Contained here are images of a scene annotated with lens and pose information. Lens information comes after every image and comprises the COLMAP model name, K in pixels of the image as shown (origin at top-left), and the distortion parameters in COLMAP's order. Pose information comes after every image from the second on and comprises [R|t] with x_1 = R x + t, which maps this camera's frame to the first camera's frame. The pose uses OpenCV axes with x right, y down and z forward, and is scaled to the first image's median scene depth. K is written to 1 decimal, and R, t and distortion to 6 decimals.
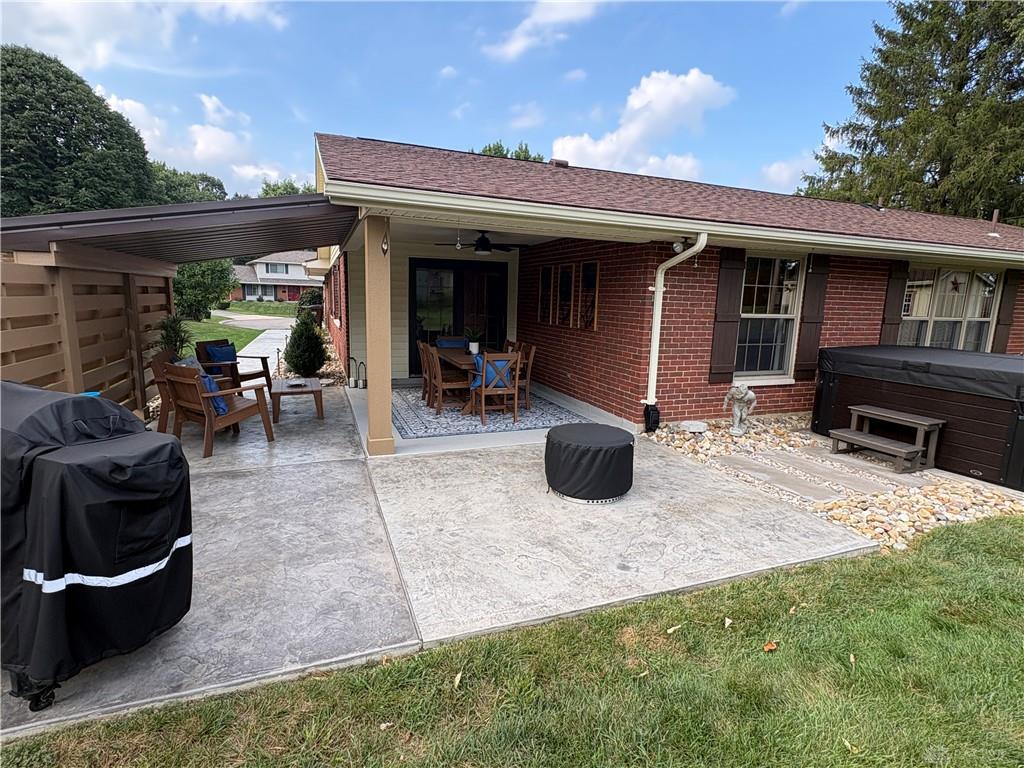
lens RADIAL K [[499.7, 0, 510.3], [0, 499.7, 386.9], [0, 0, 1]] dist [-0.001440, 0.000587]
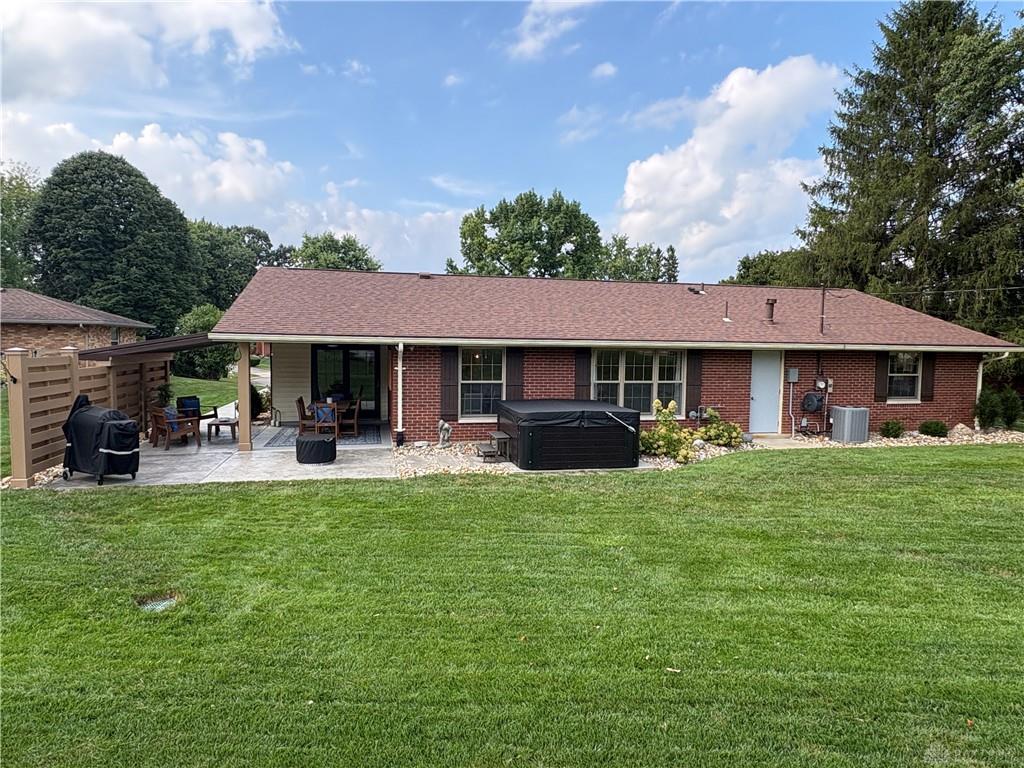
lens RADIAL K [[615.4, 0, 511.1], [0, 615.4, 387.5], [0, 0, 1]] dist [0.007256, 0.005462]
pose [[0.989092, -0.002265, -0.147284, 0.600433], [-0.013690, 0.994140, -0.107227, 0.065236], [0.146664, 0.108074, 0.983265, -0.682577]]
